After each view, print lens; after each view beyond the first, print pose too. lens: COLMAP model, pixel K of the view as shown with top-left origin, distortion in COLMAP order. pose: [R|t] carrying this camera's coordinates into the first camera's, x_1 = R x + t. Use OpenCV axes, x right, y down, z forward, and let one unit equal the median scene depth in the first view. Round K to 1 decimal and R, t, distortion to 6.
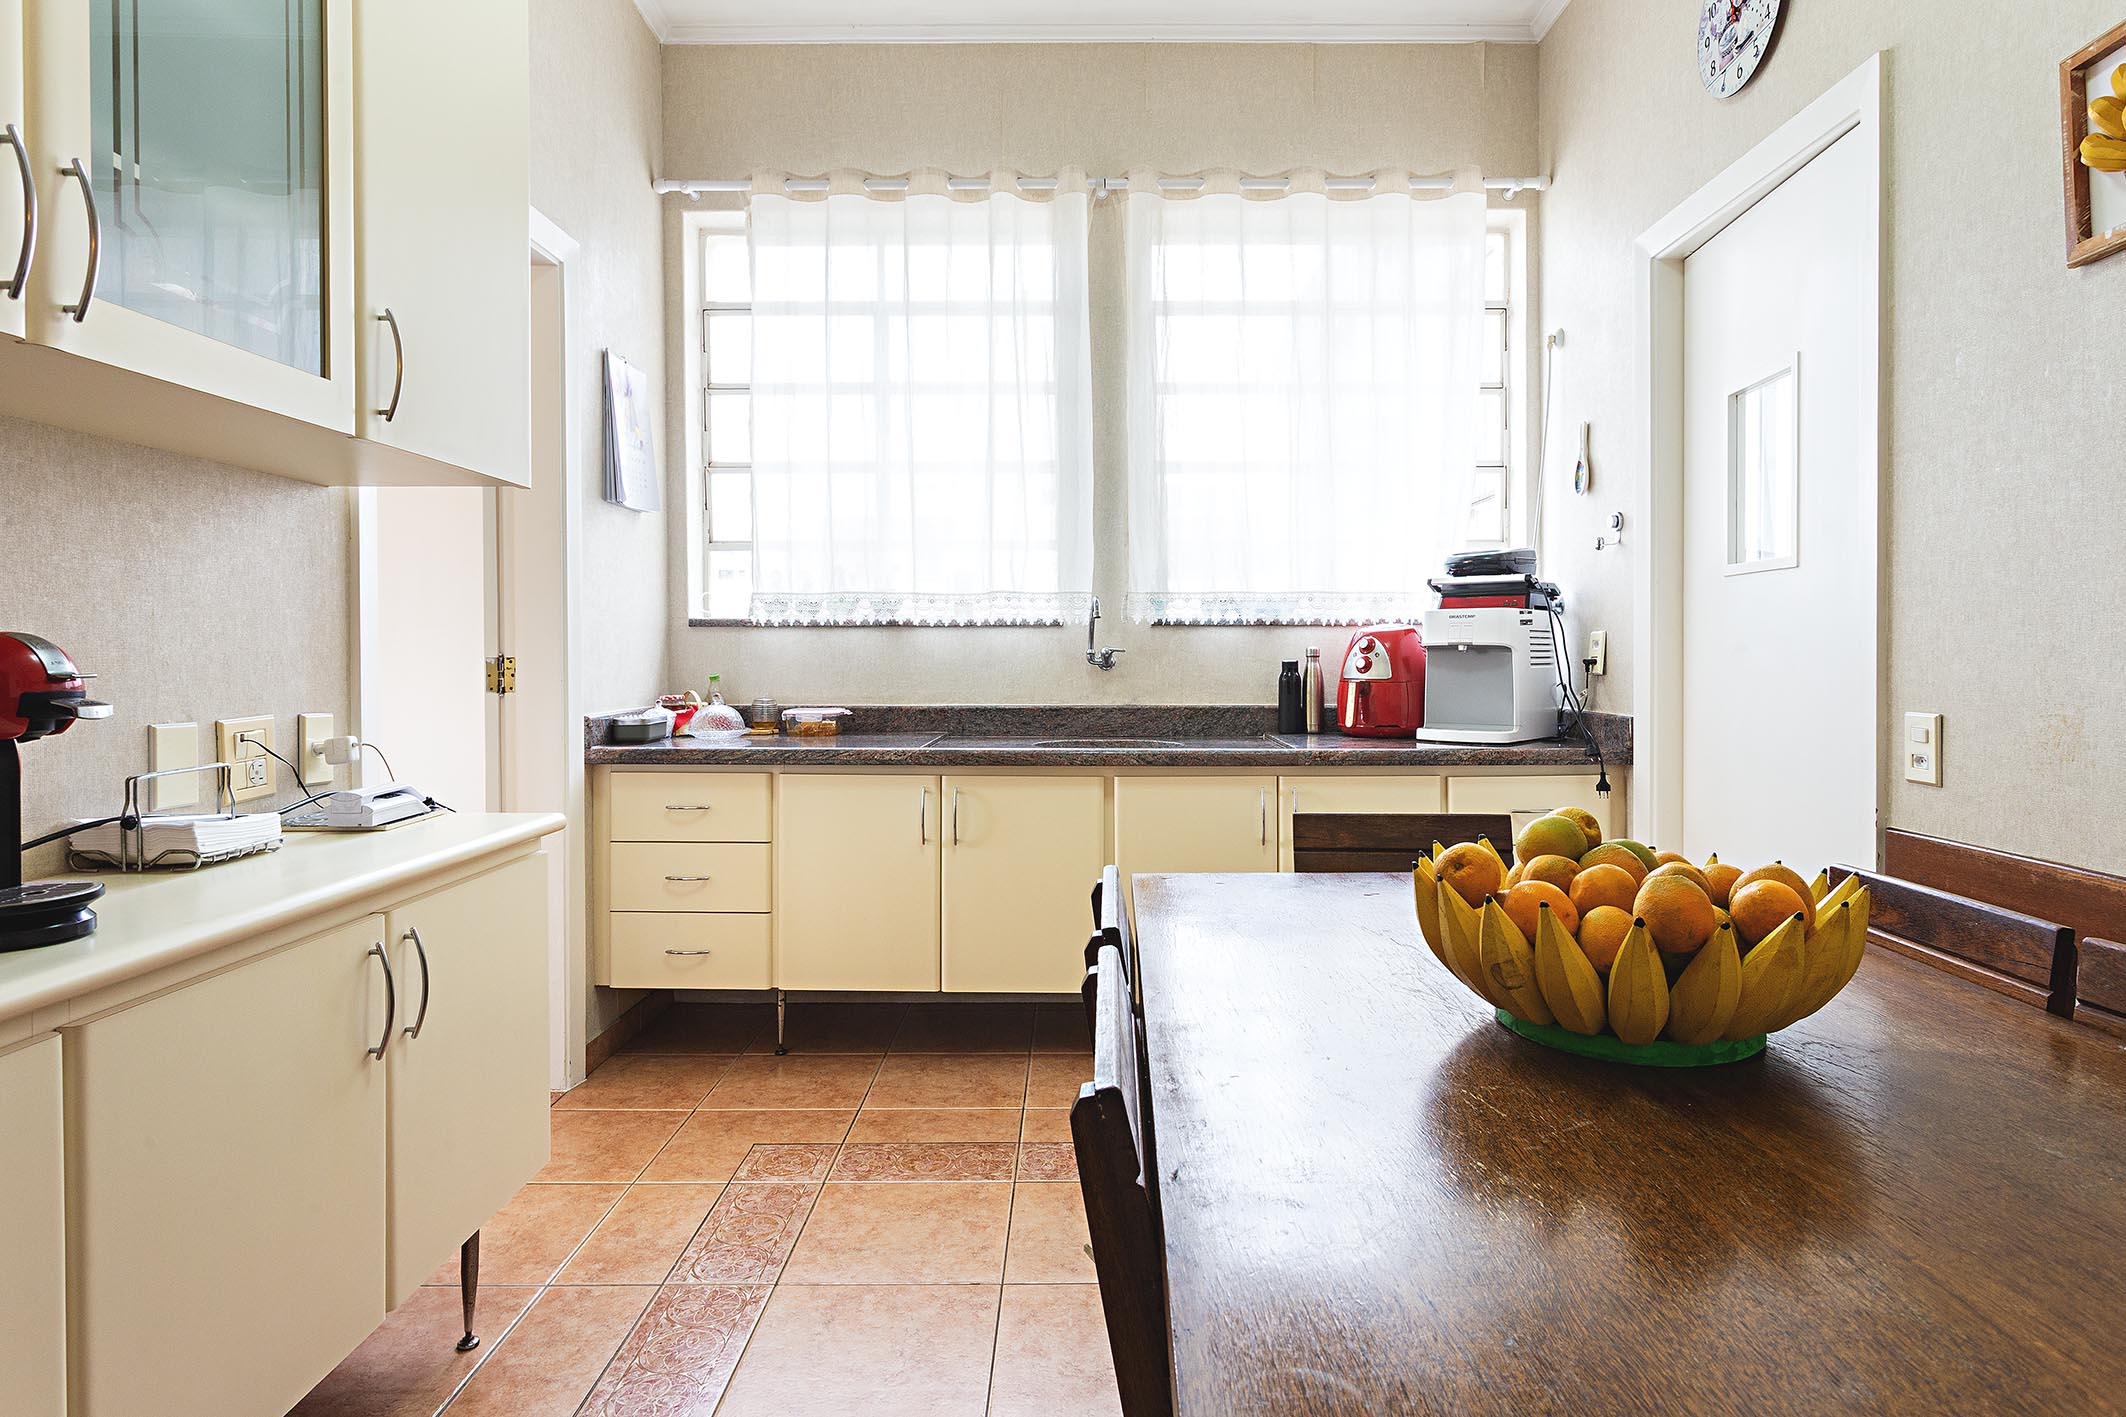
lens RADIAL K [[1171.5, 0, 1060.0], [0, 1171.5, 676.6], [0, 0, 1]] dist [-0.003668, 0.003843]
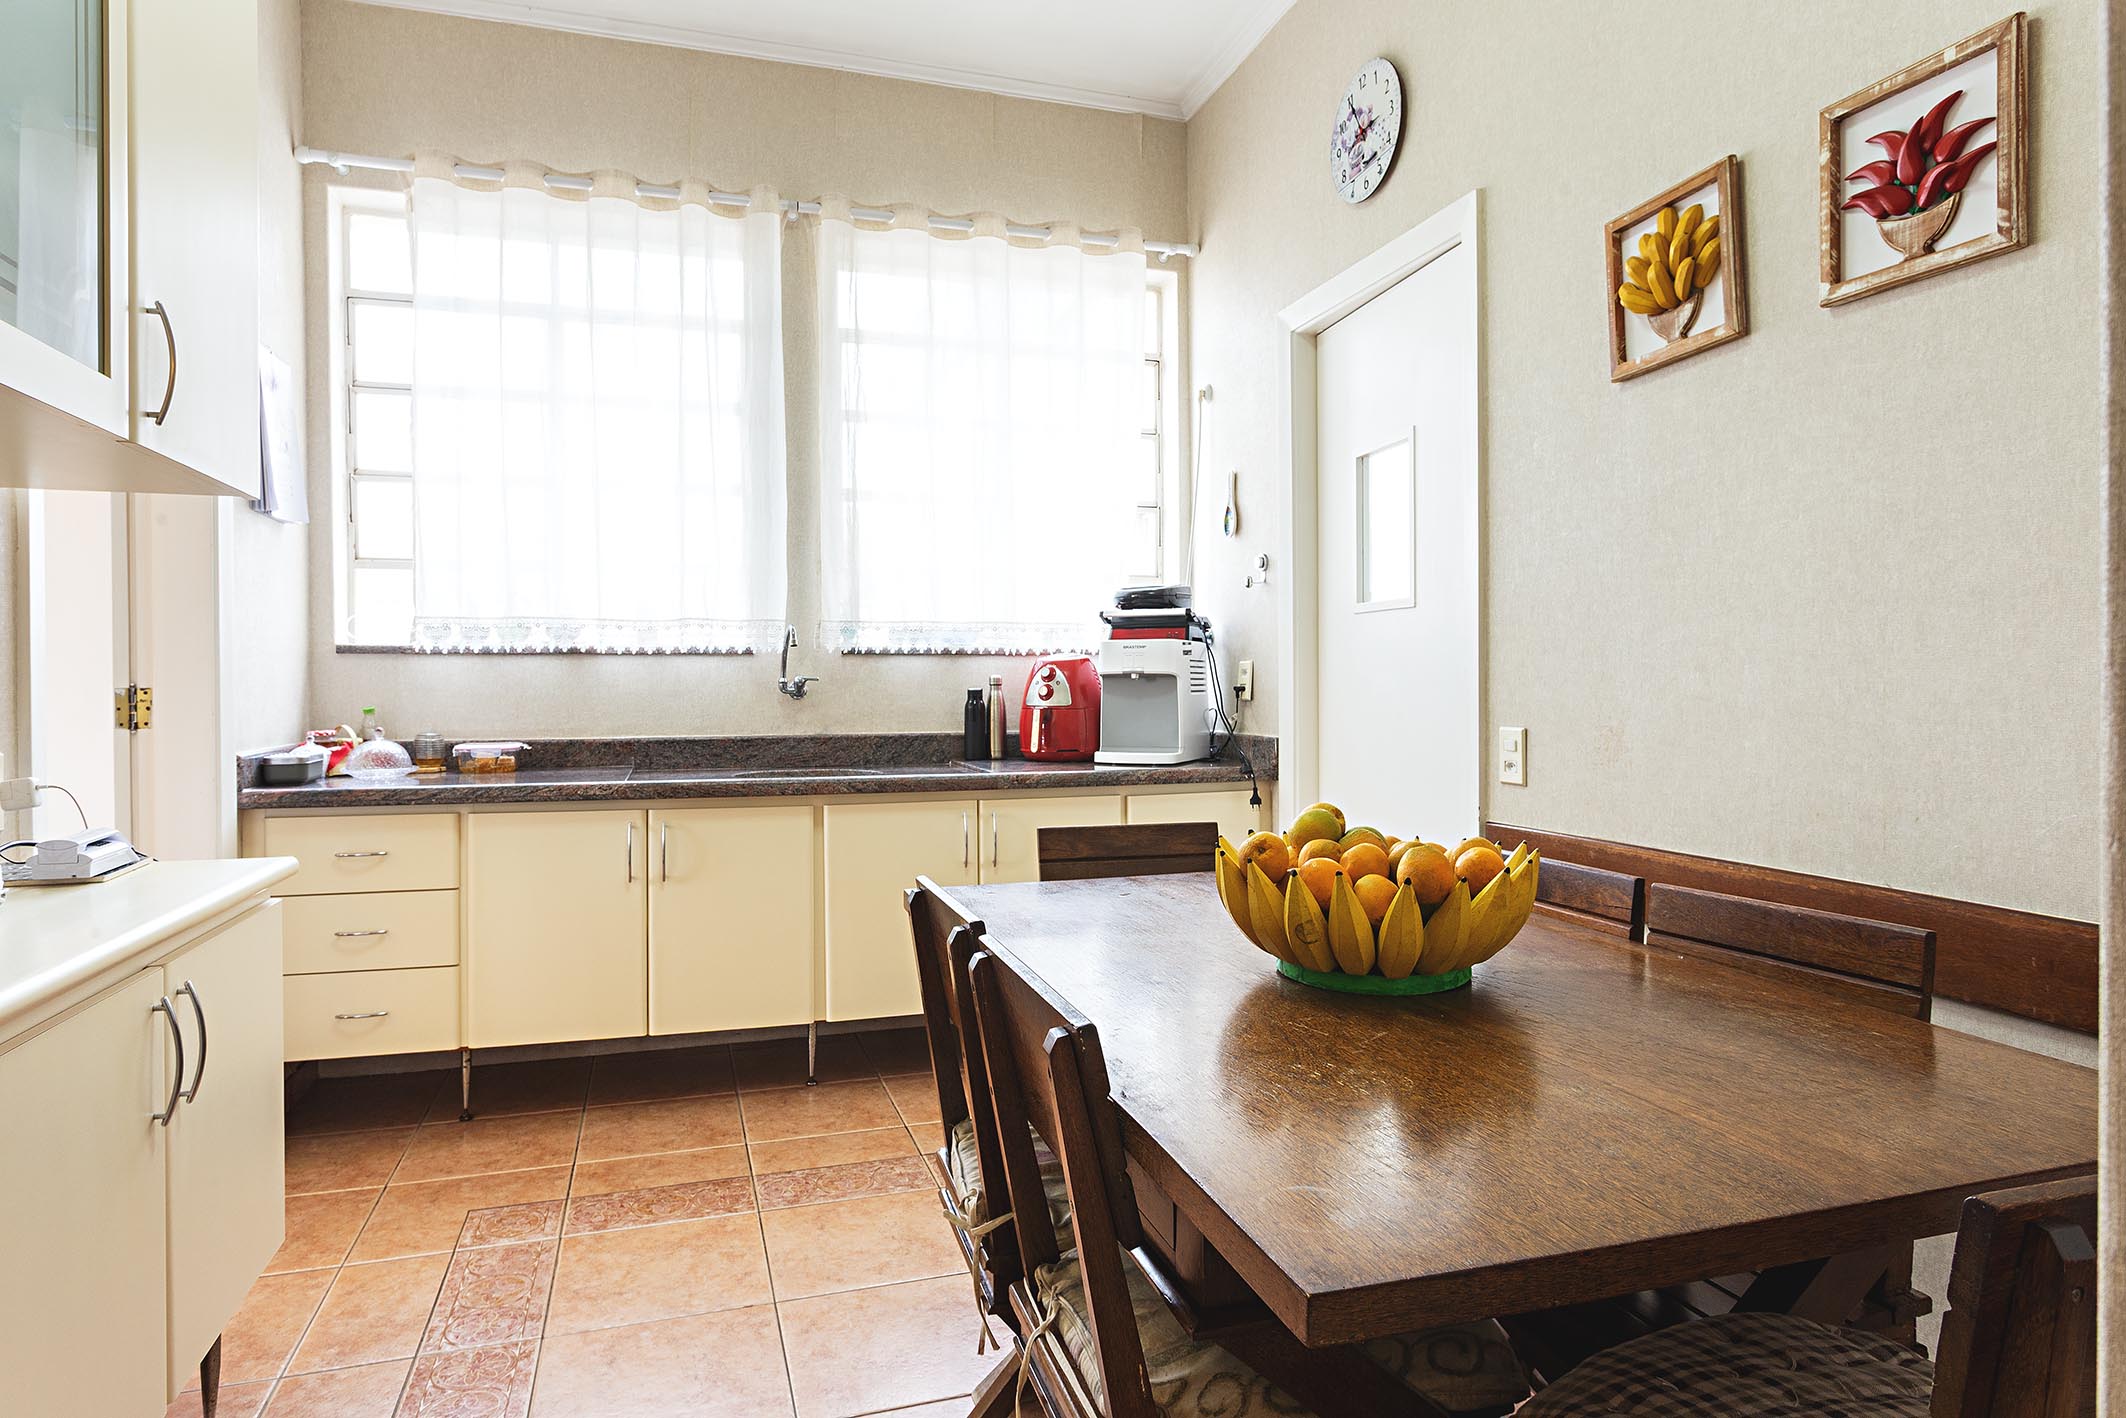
lens RADIAL K [[1230.5, 0, 1063.0], [0, 1230.5, 709.0], [0, 0, 1]] dist [-0.022026, 0.013046]
pose [[0.946213, -0.010068, 0.323387, -0.099276], [0.010037, 0.999948, 0.001766, 0.003471], [-0.323388, 0.001575, 0.946265, -0.055863]]
